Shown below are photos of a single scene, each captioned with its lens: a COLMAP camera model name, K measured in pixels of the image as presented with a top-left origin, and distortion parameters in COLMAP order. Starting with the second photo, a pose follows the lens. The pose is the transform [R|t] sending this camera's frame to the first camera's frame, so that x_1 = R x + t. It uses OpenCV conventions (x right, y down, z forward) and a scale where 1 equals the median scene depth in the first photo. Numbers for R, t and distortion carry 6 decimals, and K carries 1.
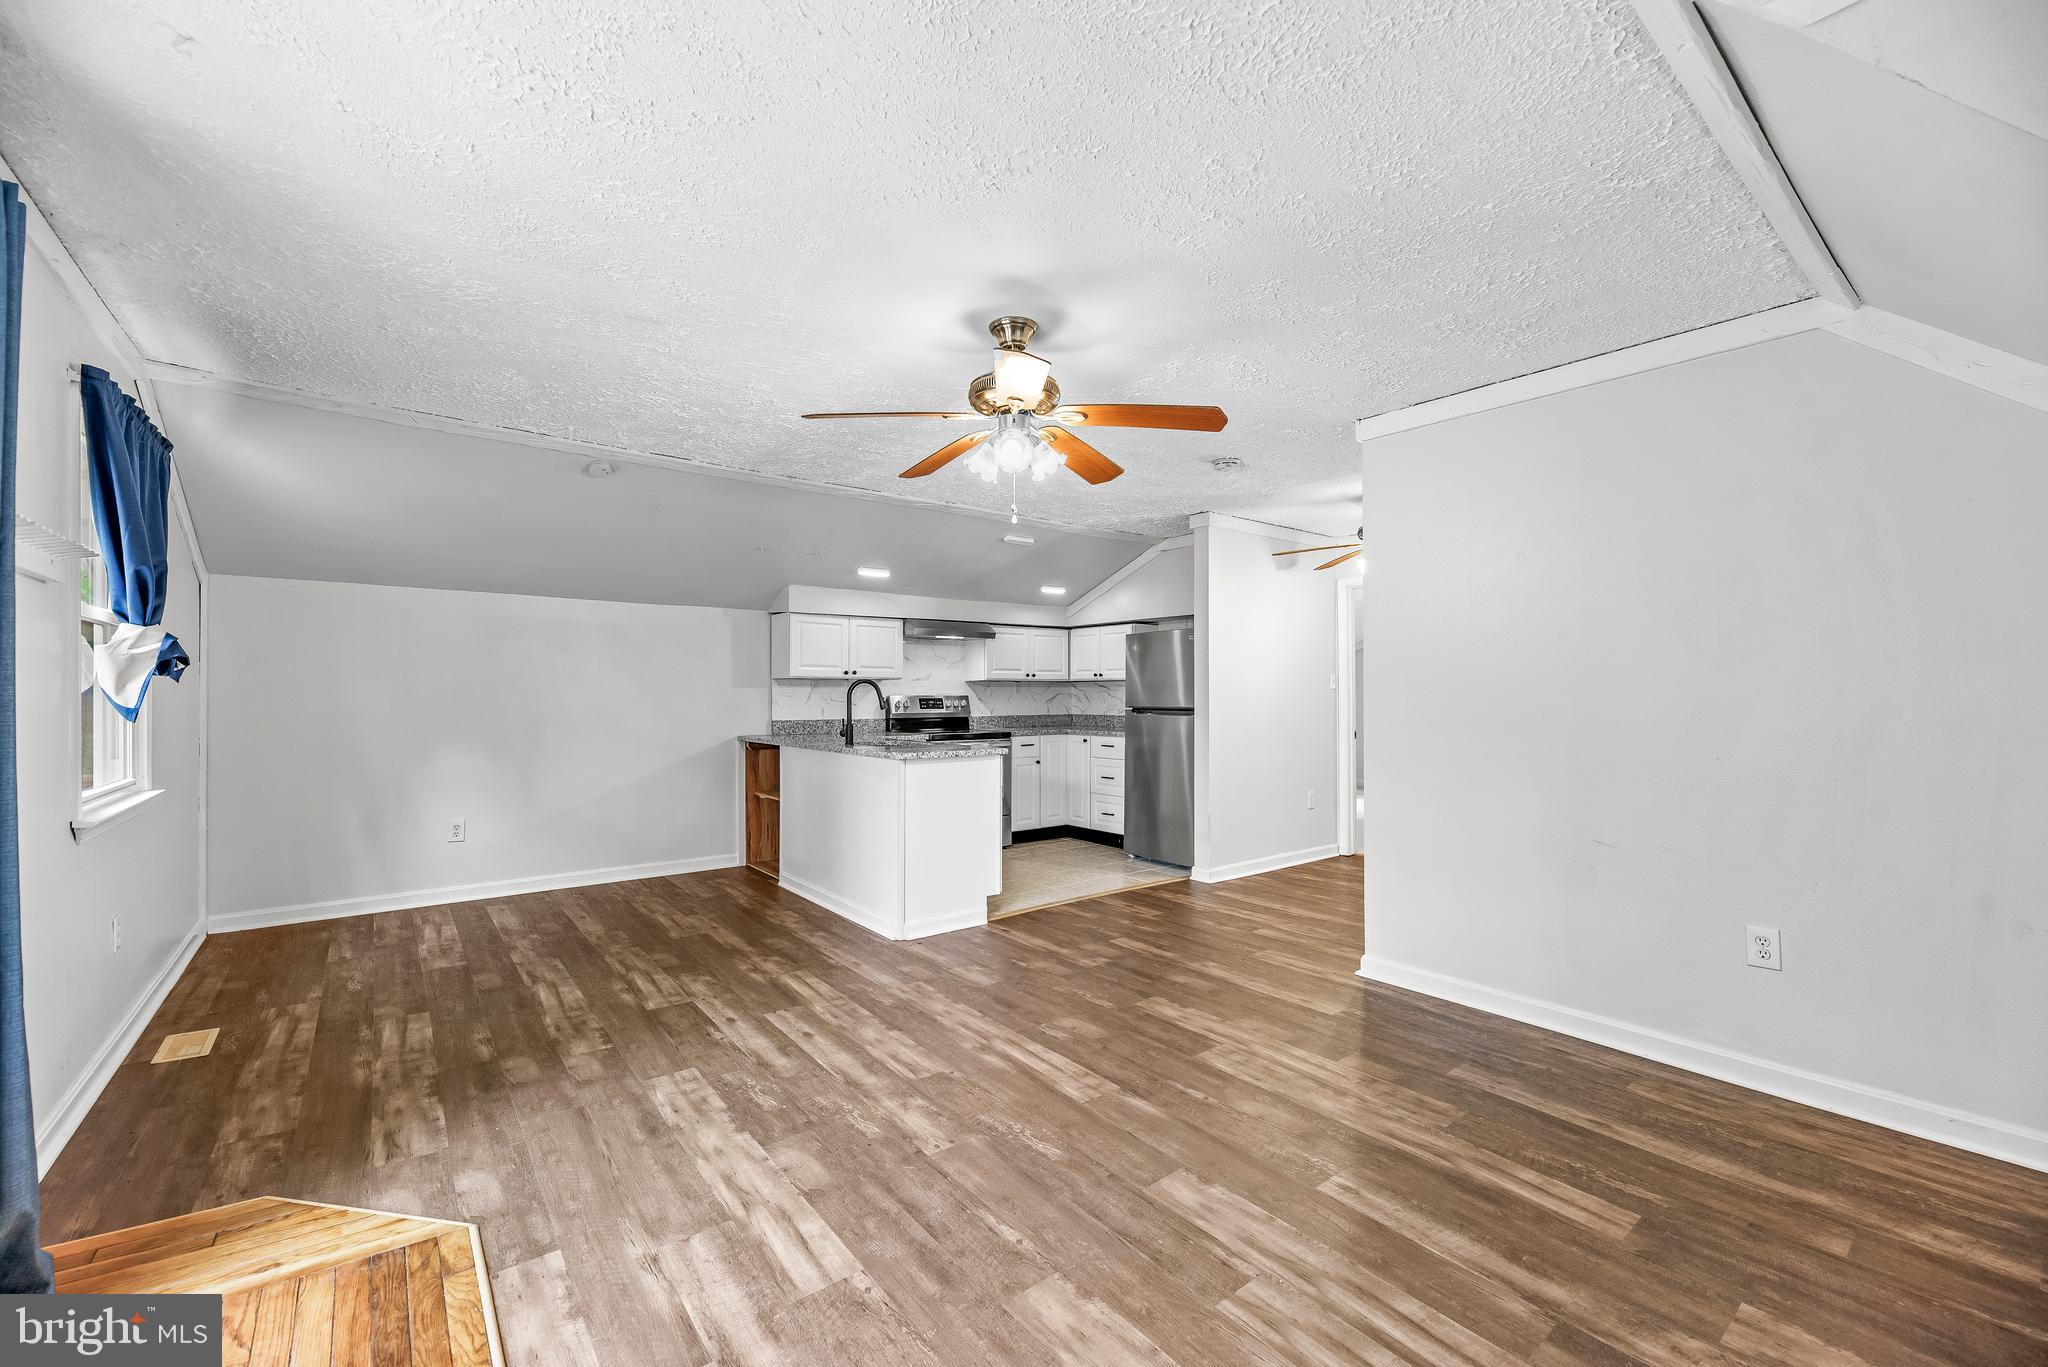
lens RADIAL K [[823.8, 0, 1010.9], [0, 823.8, 694.4], [0, 0, 1]] dist [-0.001010, -0.000455]
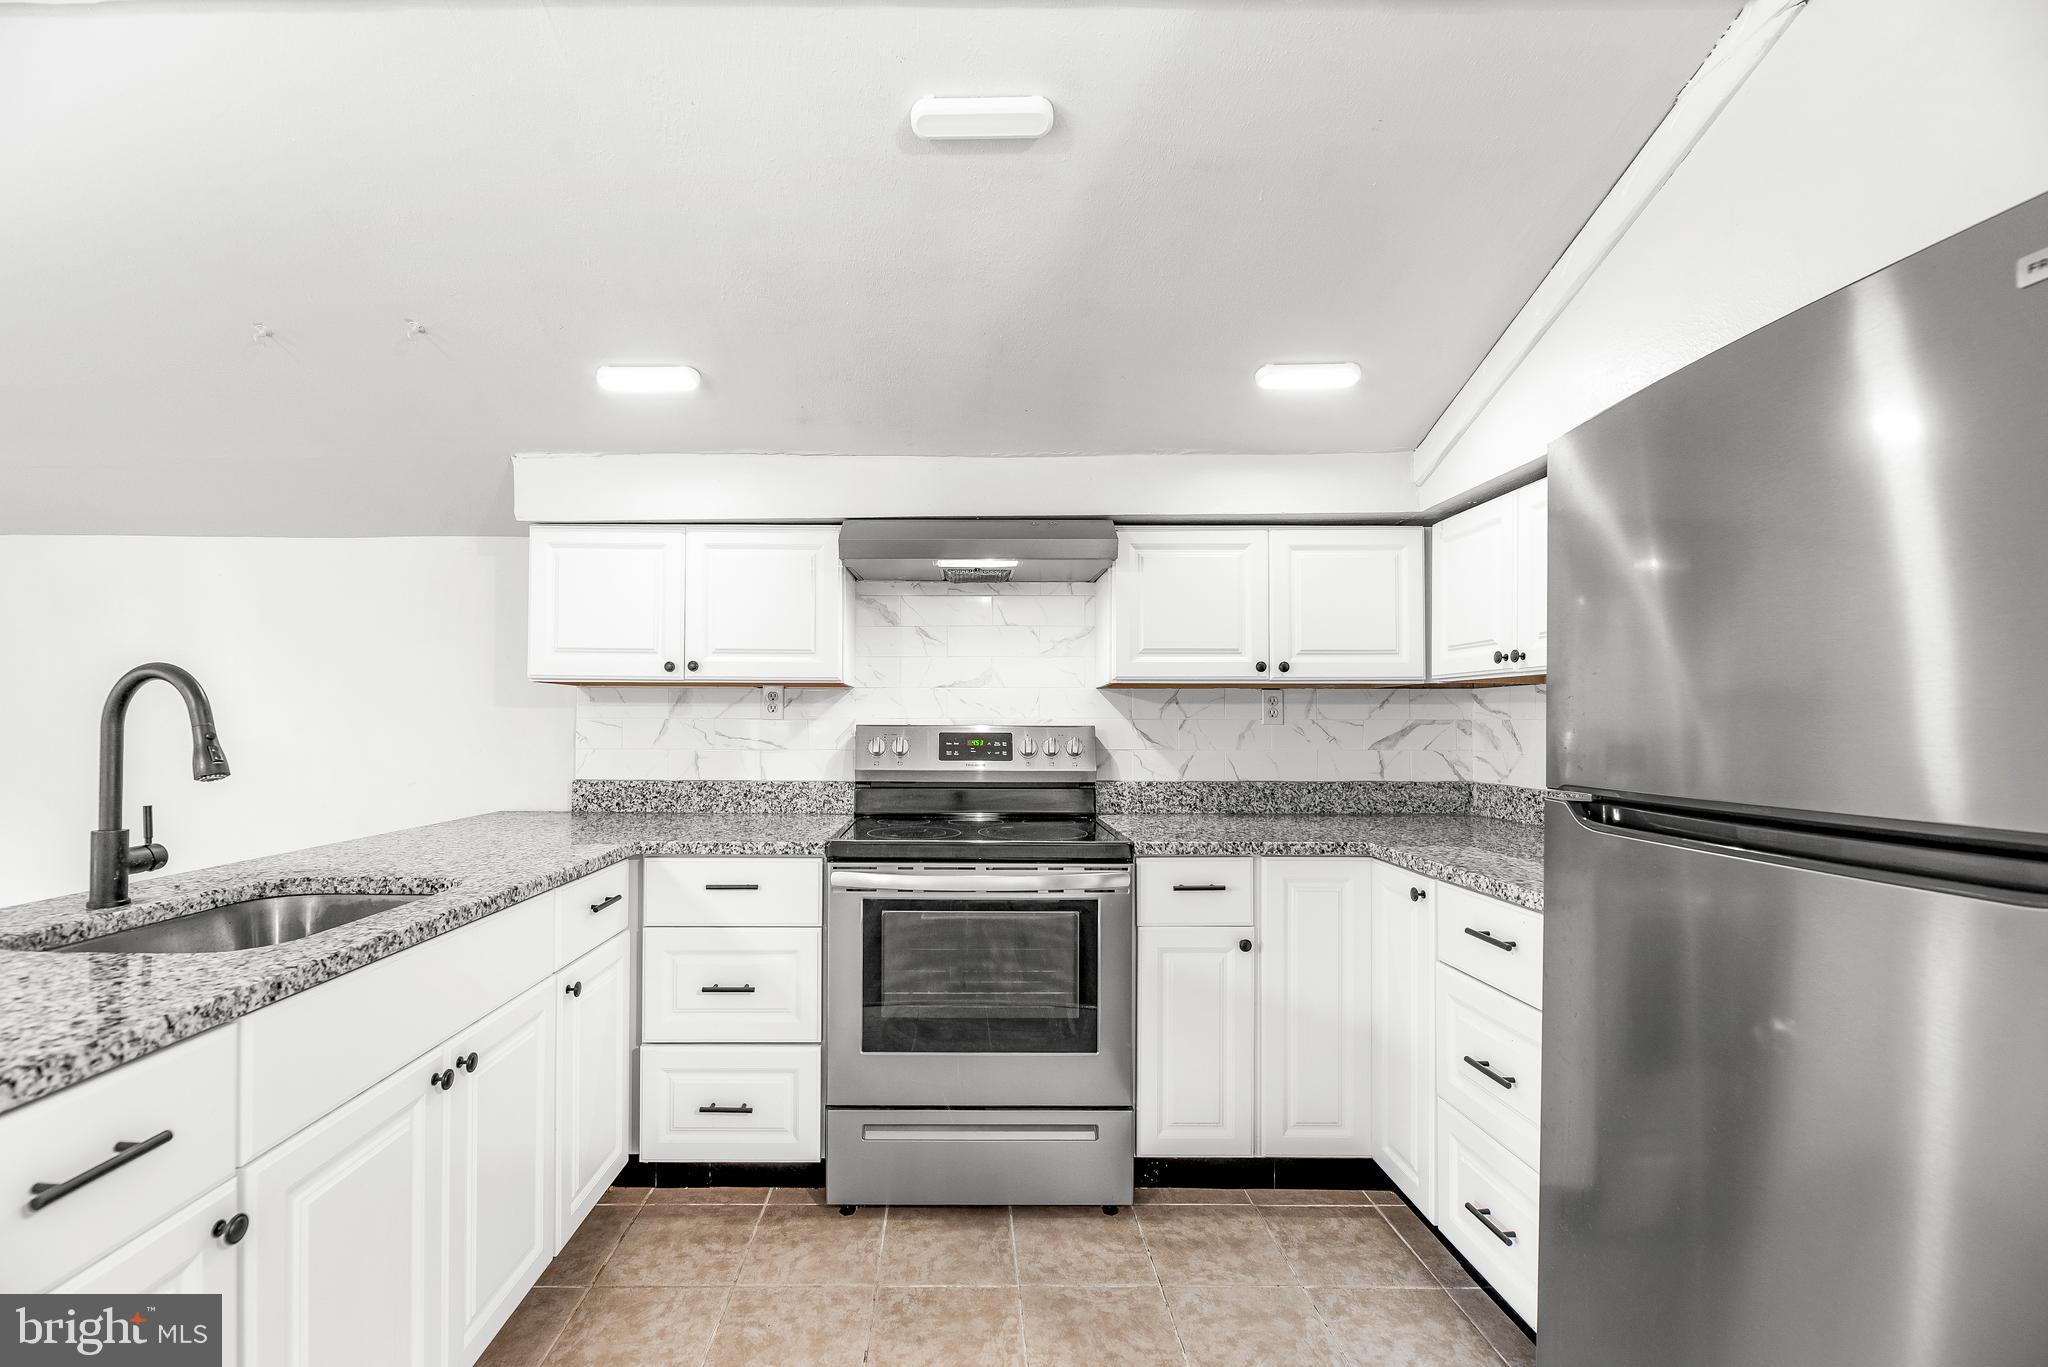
lens RADIAL K [[842.8, 0, 970.8], [0, 842.8, 712.0], [0, 0, 1]] dist [-0.000152, -0.000121]
pose [[0.791639, -0.003524, -0.610979, 0.245102], [-0.003870, 0.999934, -0.010782, -0.001063], [0.610977, 0.010900, 0.791573, 1.175380]]
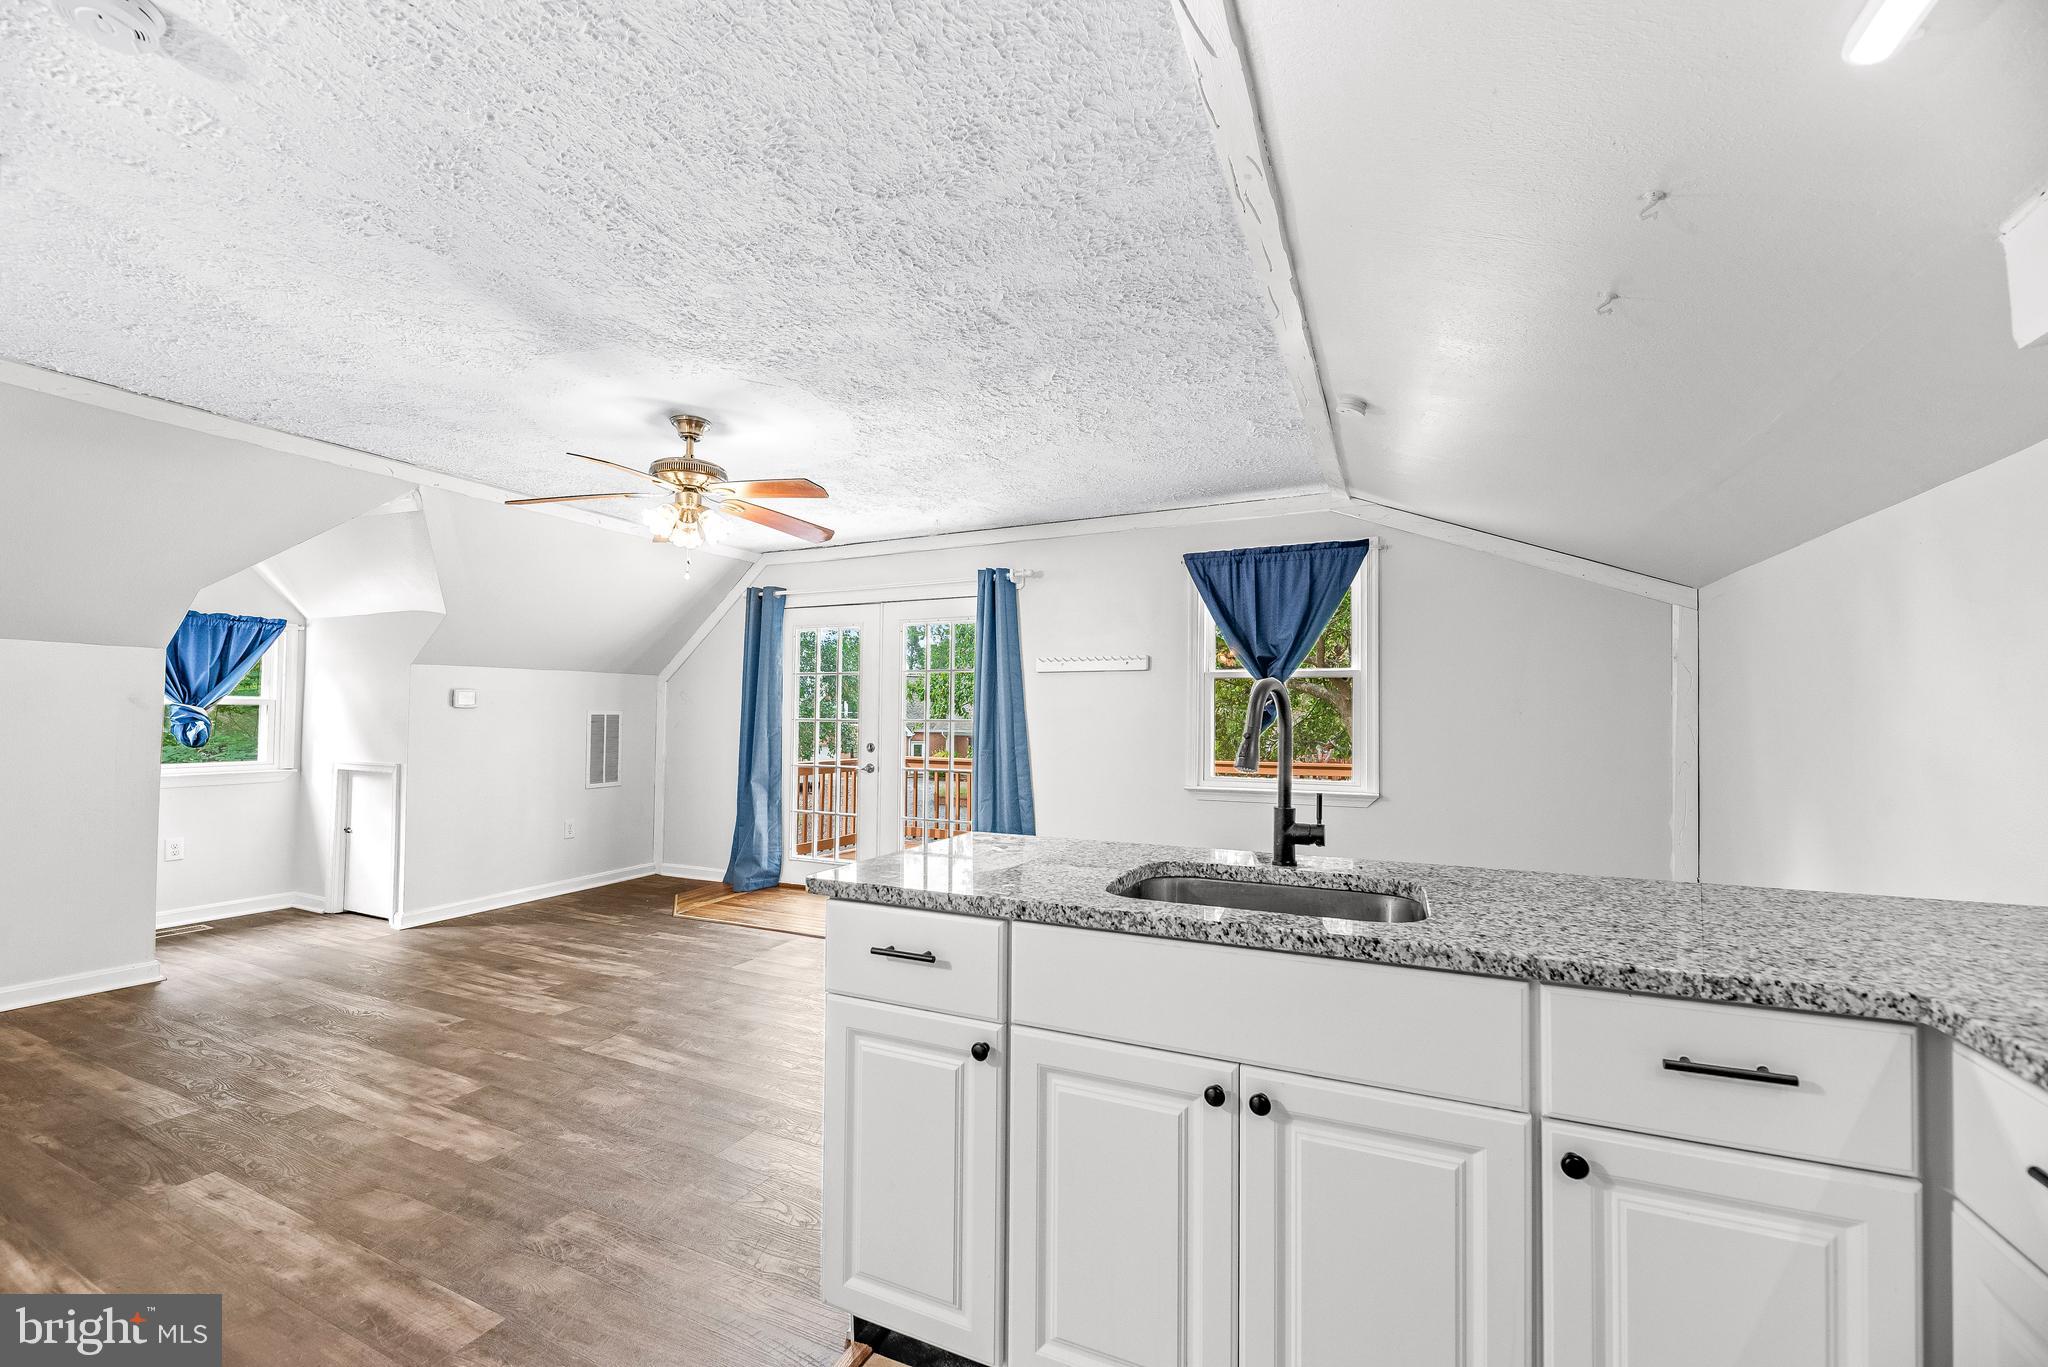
lens RADIAL K [[835.0, 0, 1010.8], [0, 835.0, 693.9], [0, 0, 1]] dist [-0.002542, -0.000729]
pose [[-0.889044, -0.020394, -0.457367, 0.094811], [-0.007549, 0.999525, -0.029893, -0.001373], [0.457759, -0.023123, -0.888776, 1.561212]]
